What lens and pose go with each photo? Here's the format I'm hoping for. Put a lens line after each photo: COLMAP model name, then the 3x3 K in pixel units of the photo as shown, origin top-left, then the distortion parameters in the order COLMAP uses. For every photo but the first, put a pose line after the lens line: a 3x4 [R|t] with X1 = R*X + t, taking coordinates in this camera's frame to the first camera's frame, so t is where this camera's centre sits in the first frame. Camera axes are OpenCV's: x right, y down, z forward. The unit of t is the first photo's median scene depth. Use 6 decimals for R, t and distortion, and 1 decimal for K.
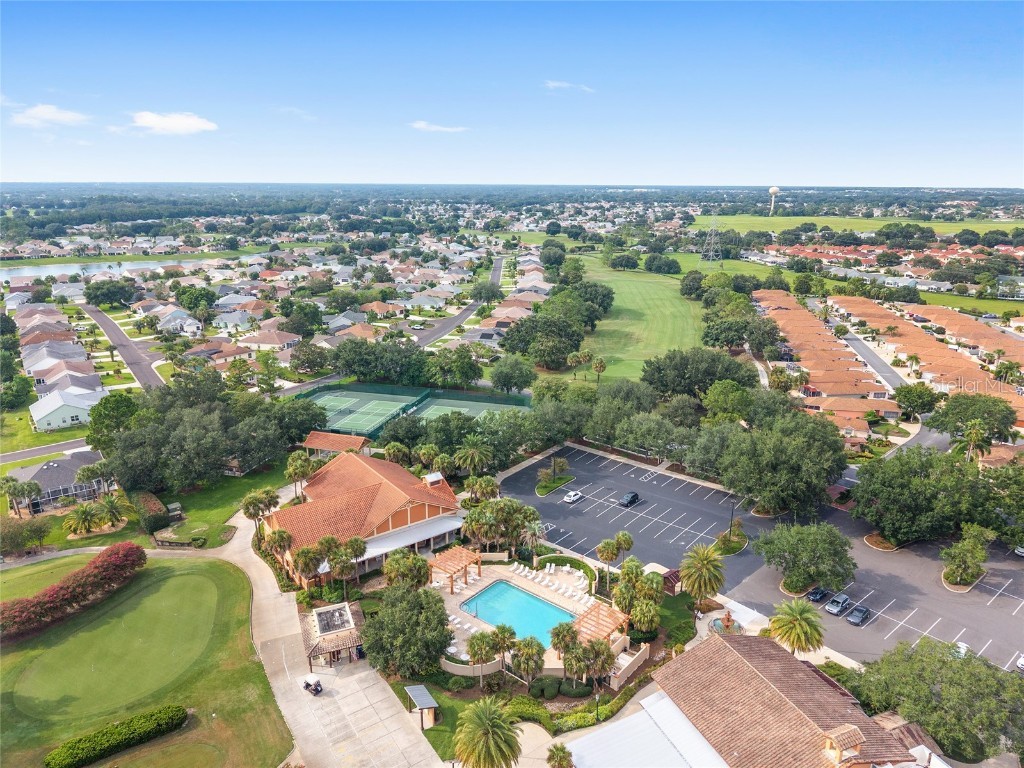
lens RADIAL K [[685.6, 0, 512.0], [0, 685.6, 384.0], [0, 0, 1]] dist [0.017521, -0.012560]
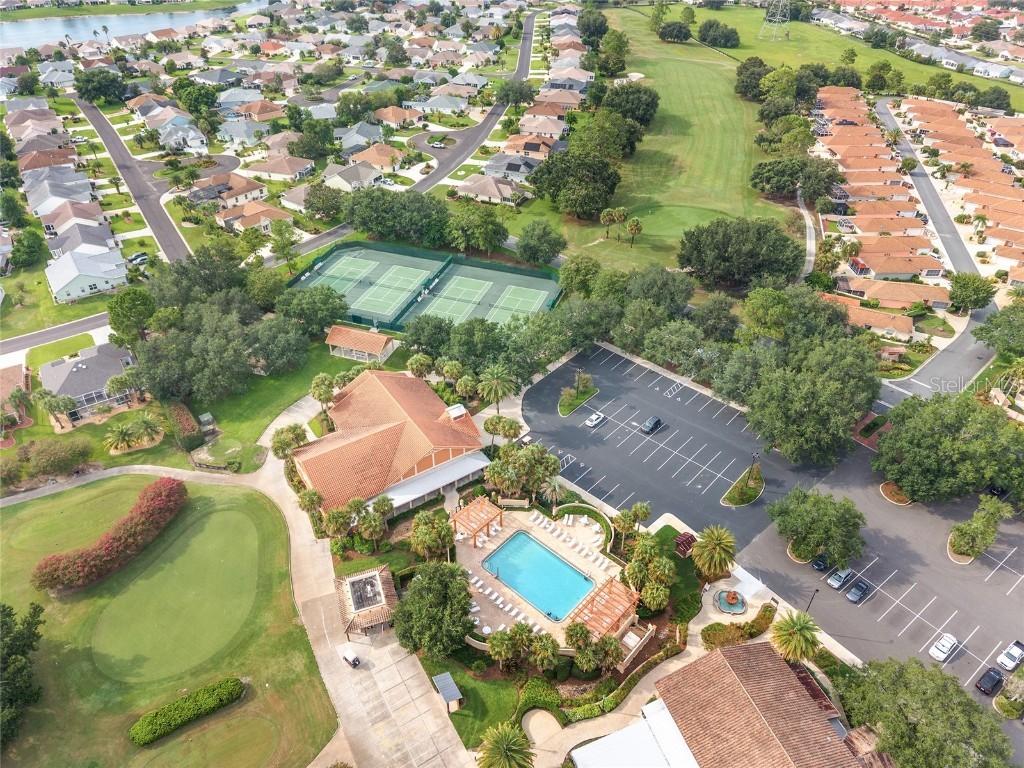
lens RADIAL K [[685.6, 0, 512.0], [0, 685.6, 384.0], [0, 0, 1]] dist [0.017521, -0.012560]
pose [[0.999068, 0.029776, -0.031247, -0.003301], [-0.016686, 0.934102, 0.356616, -0.246799], [0.039807, -0.355763, 0.933728, 0.077334]]
